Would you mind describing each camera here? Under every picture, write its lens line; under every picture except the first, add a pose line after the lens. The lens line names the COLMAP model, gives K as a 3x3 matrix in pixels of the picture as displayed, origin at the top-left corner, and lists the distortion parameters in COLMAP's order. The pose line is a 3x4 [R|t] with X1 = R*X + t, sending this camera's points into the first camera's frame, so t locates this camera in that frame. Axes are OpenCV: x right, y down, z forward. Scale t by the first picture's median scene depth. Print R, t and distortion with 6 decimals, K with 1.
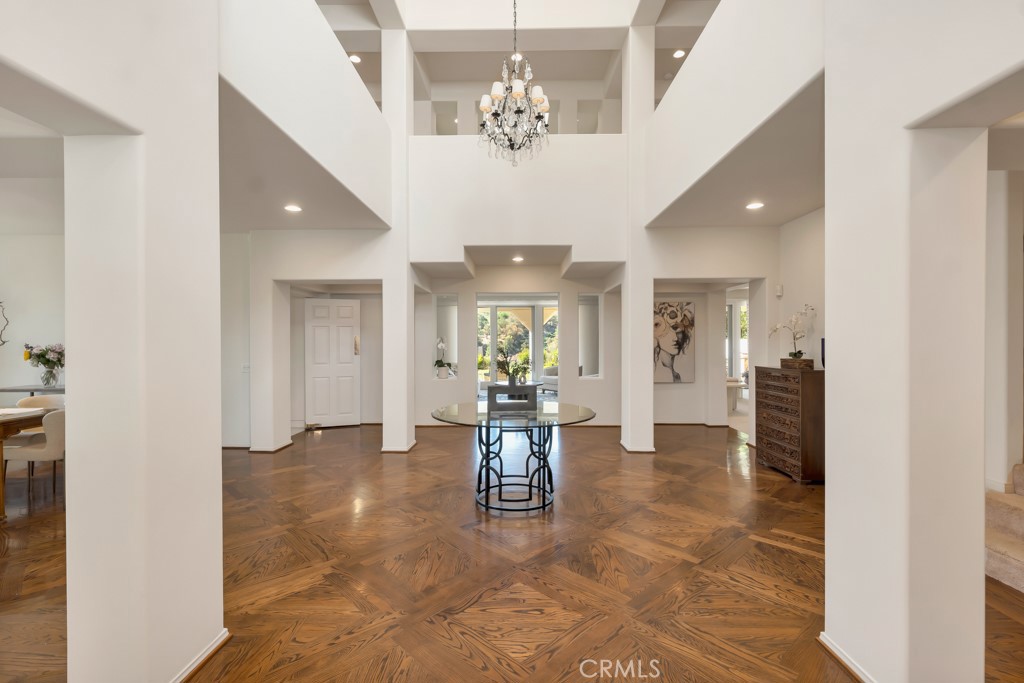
lens RADIAL K [[466.7, 0, 512.0], [0, 466.7, 341.5], [0, 0, 1]] dist [-0.002785, -0.000635]
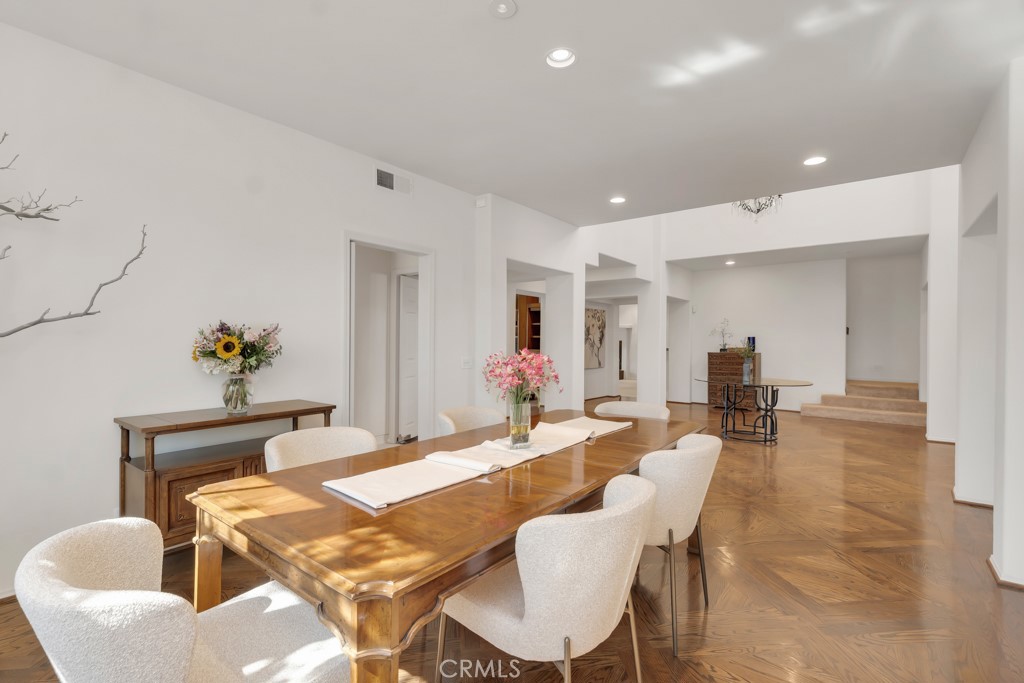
lens RADIAL K [[466.7, 0, 512.0], [0, 466.7, 341.5], [0, 0, 1]] dist [-0.002785, -0.000635]
pose [[0.606985, 0.006980, 0.794683, -0.923747], [-0.005147, 0.999975, -0.004852, 0.018402], [-0.794697, -0.001146, 0.607005, 0.357628]]
